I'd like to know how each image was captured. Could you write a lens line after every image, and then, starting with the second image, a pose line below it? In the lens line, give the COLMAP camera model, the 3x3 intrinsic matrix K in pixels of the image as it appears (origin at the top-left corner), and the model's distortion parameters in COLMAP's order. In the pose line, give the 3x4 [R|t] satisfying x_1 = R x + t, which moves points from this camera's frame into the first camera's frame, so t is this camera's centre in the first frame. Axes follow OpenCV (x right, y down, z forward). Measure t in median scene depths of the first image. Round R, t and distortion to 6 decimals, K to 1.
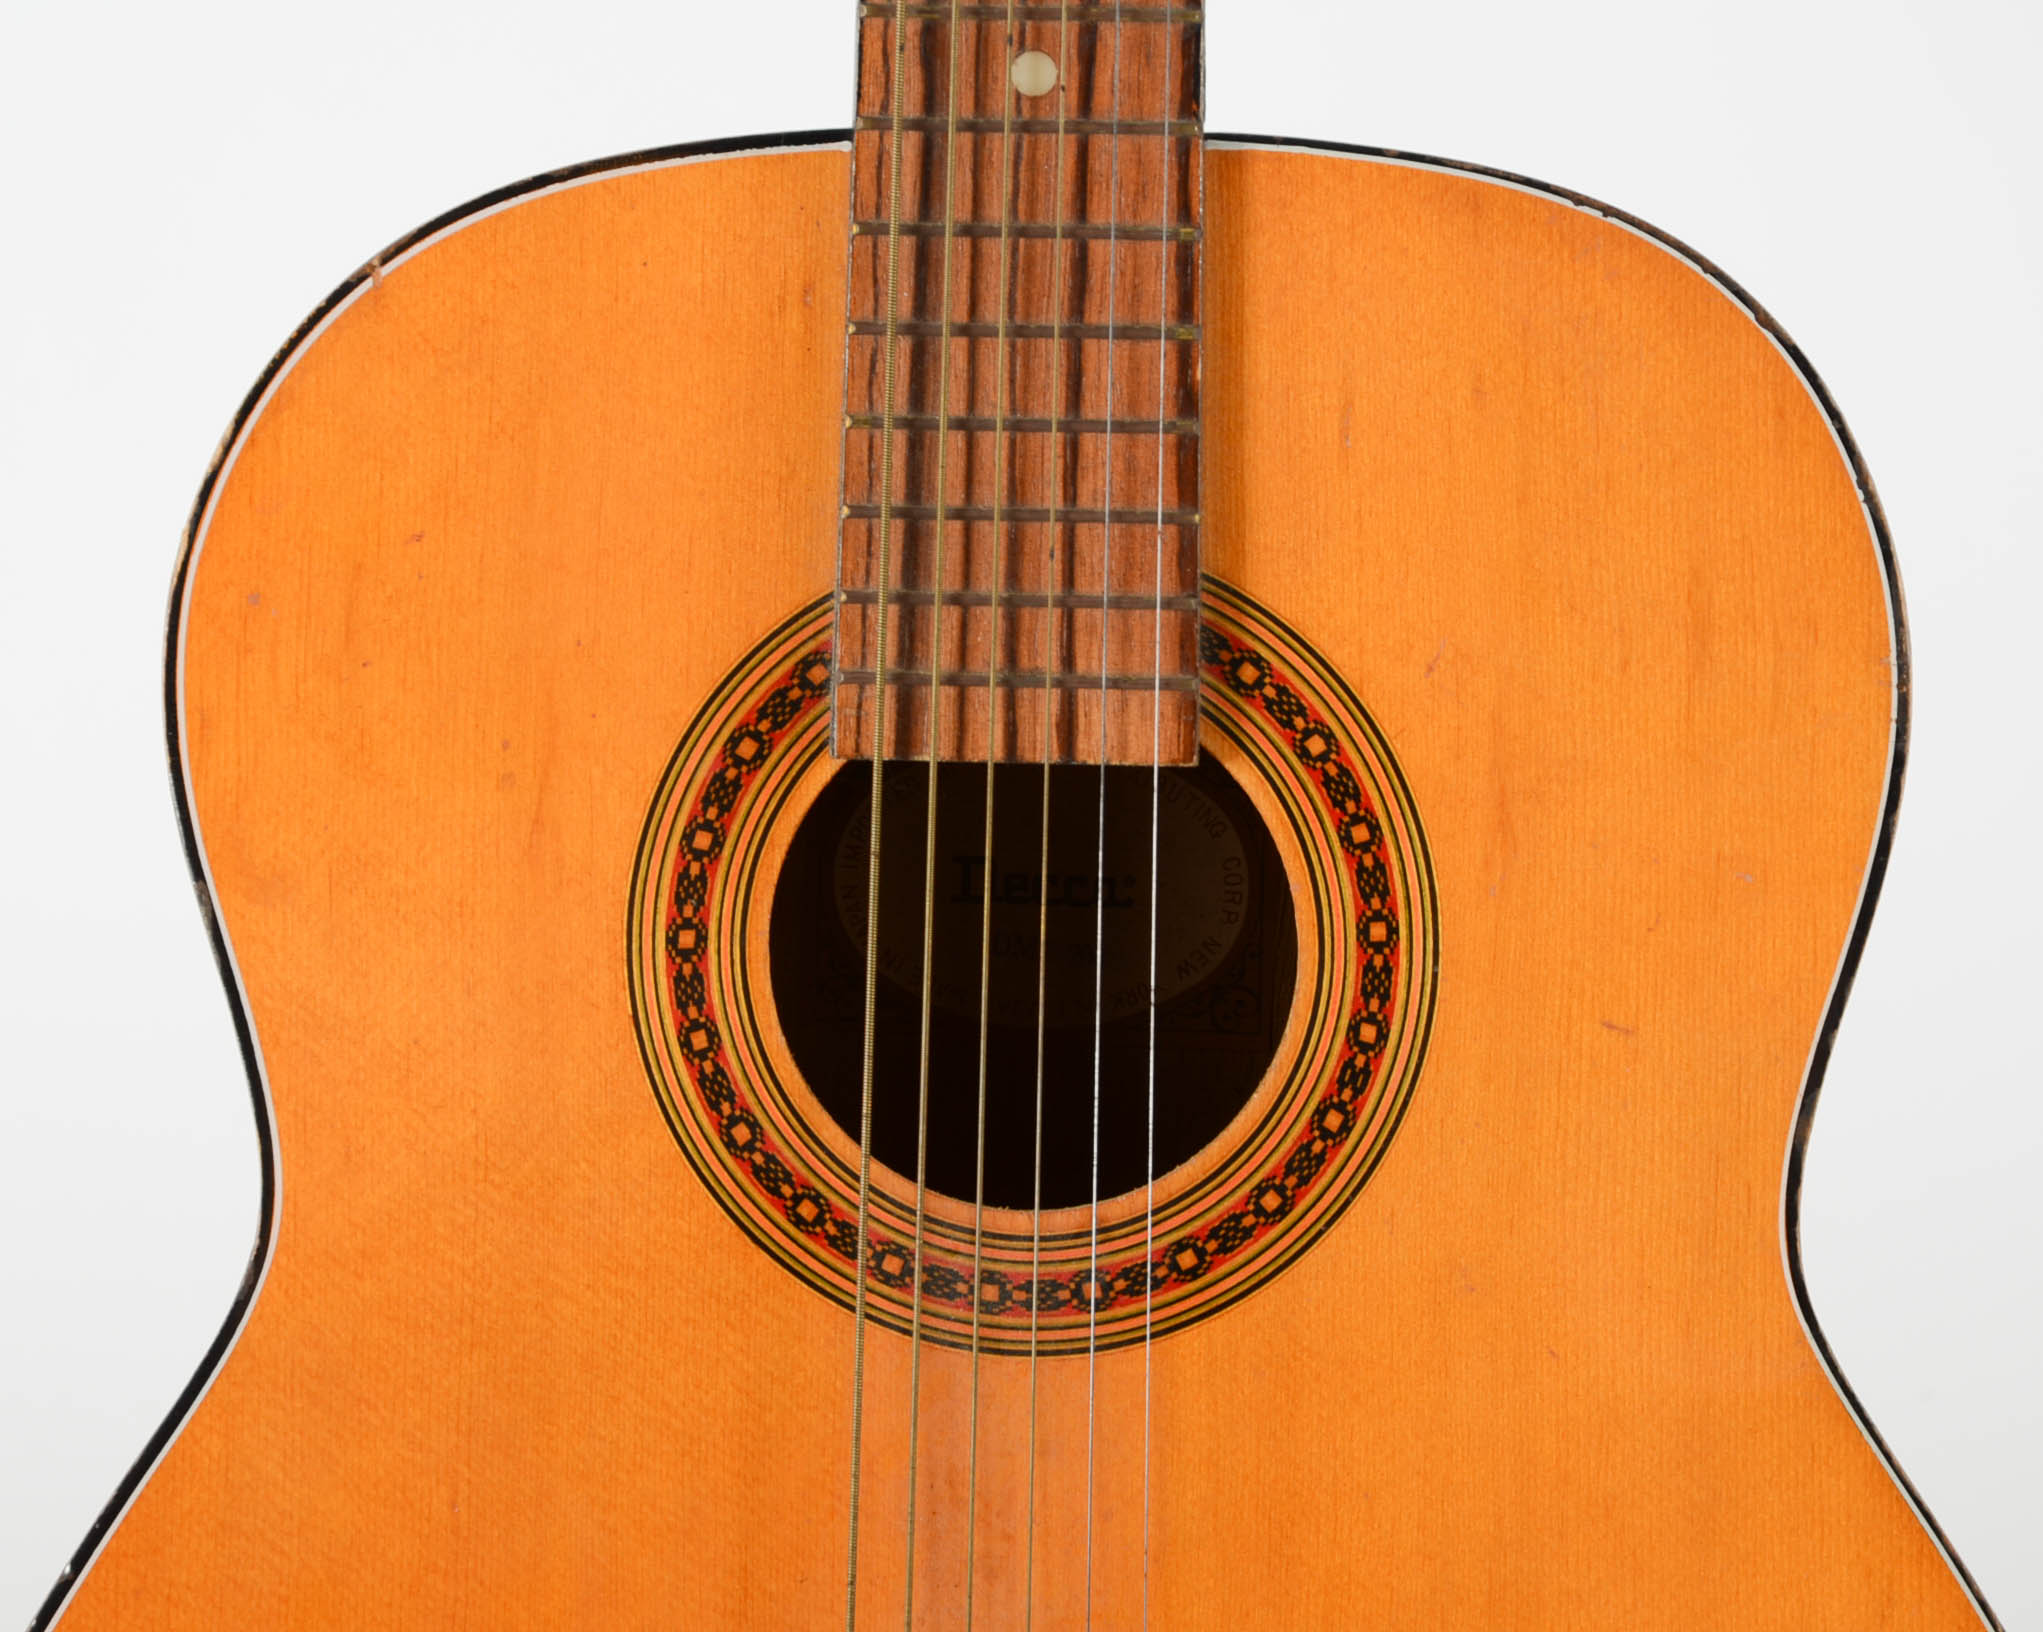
lens RADIAL K [[10152.3, 0, 1020.9], [0, 10152.3, 815.4], [0, 0, 1]] dist [0.329775, 0.000000]
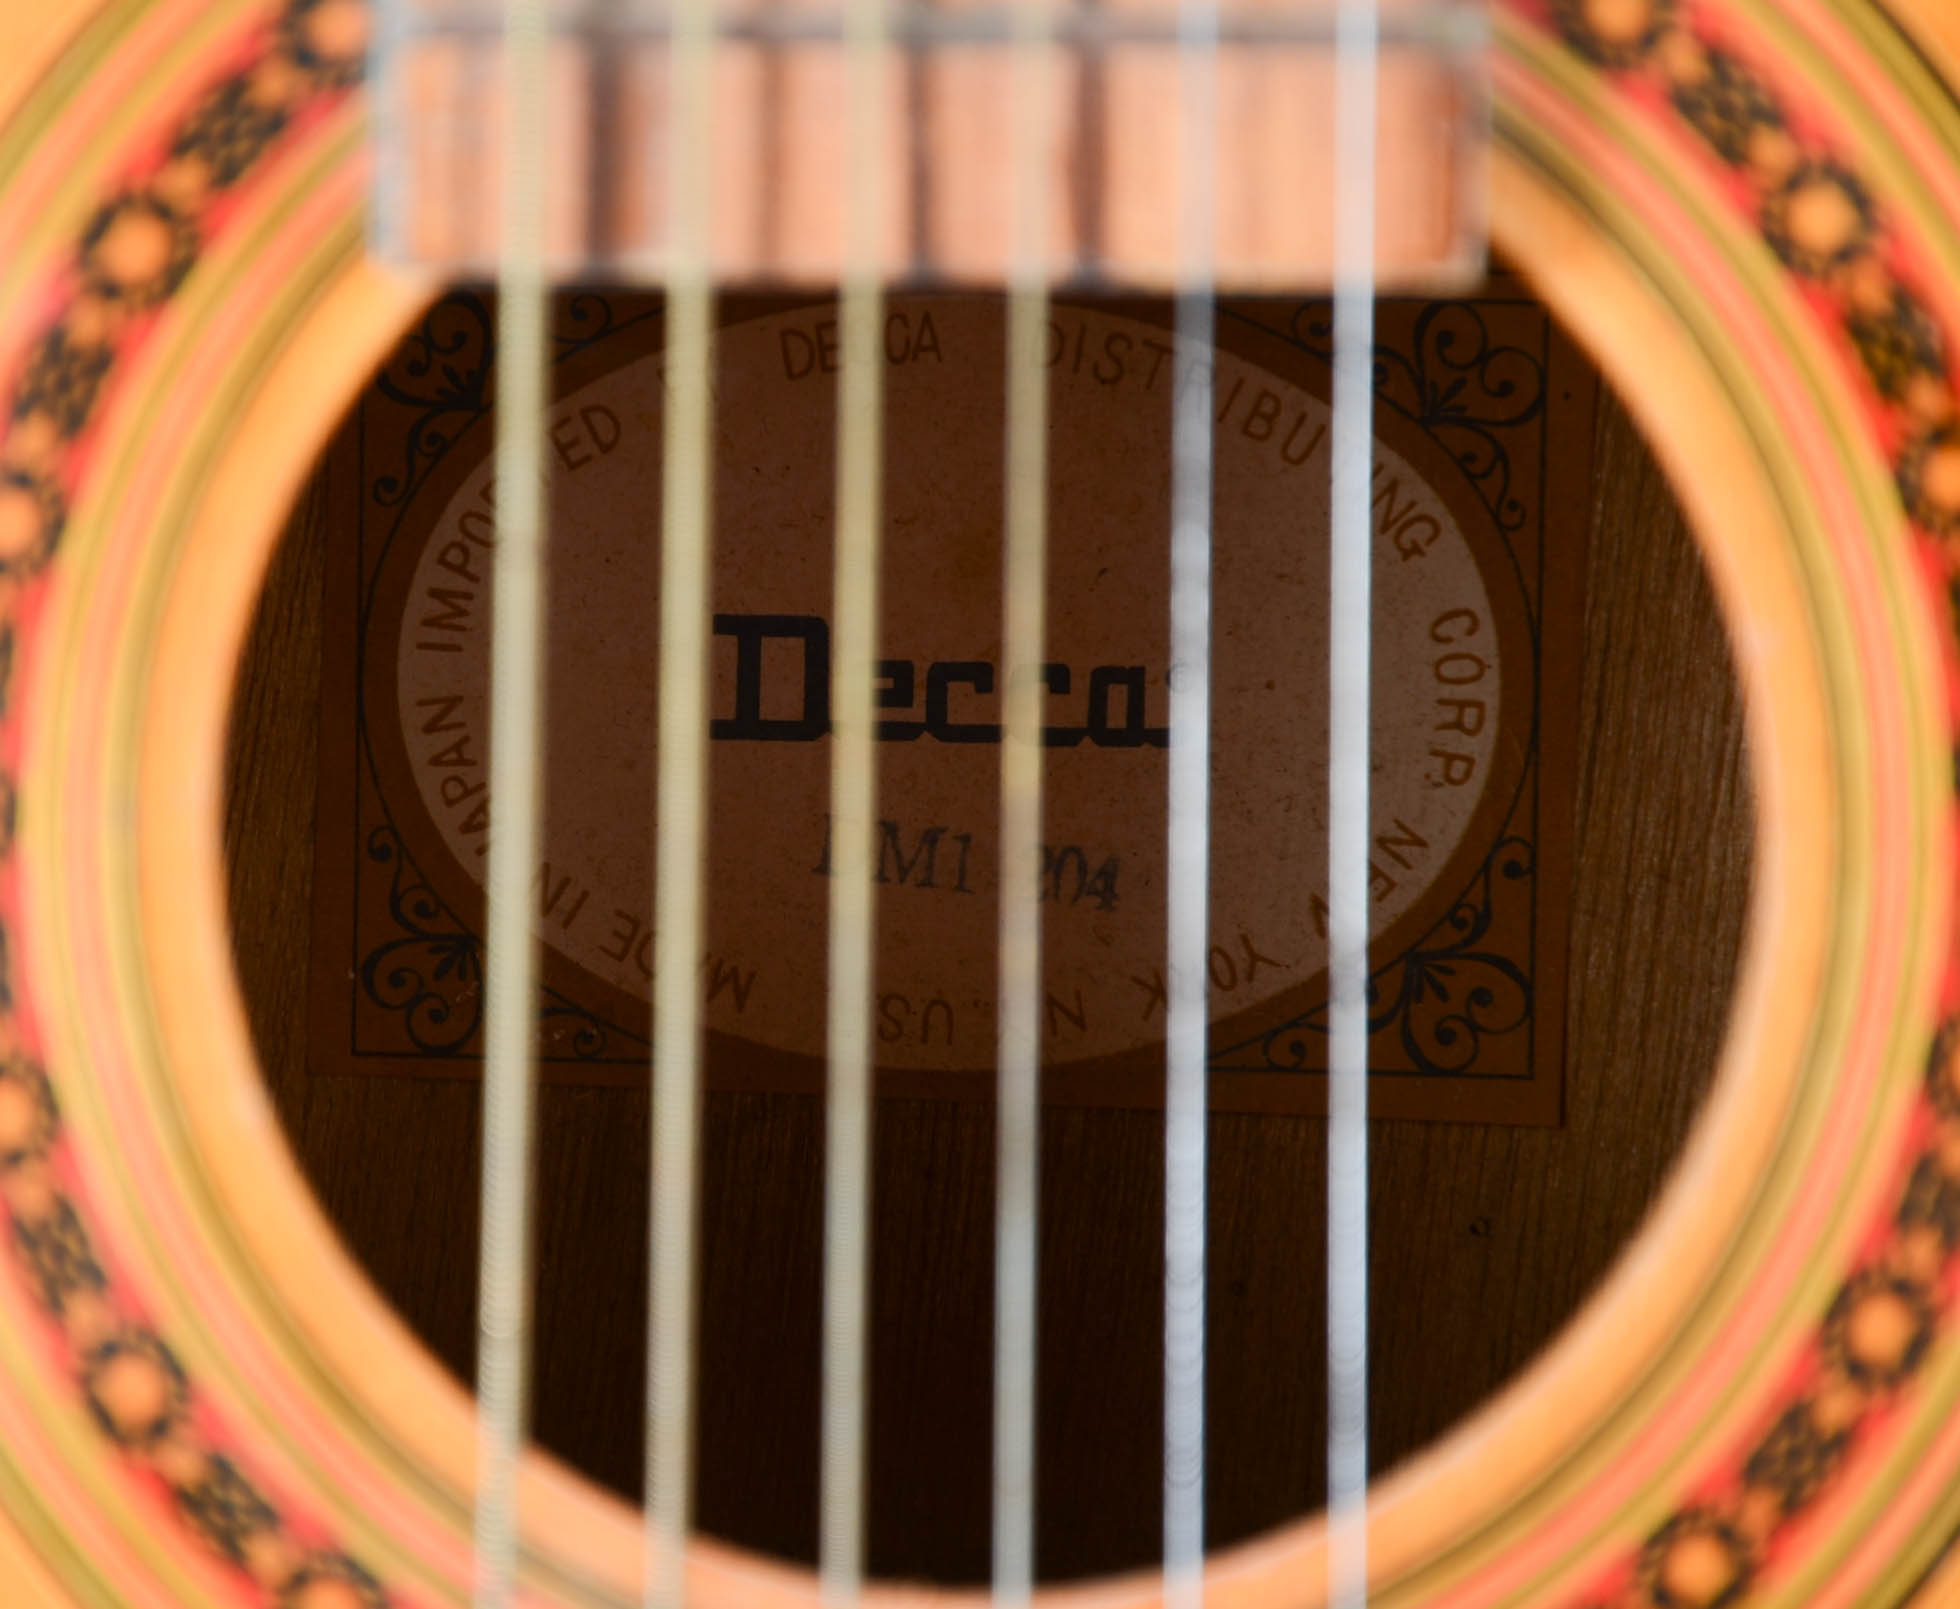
lens RADIAL K [[9752.5, 0, 981.9], [0, 9752.5, 805.5], [0, 0, 1]] dist [0.531593, 0.000000]
pose [[0.999047, -0.011691, 0.042051, -0.012777], [0.012007, 0.999901, -0.007271, 0.014608], [-0.041962, 0.007769, 0.999089, 0.674630]]
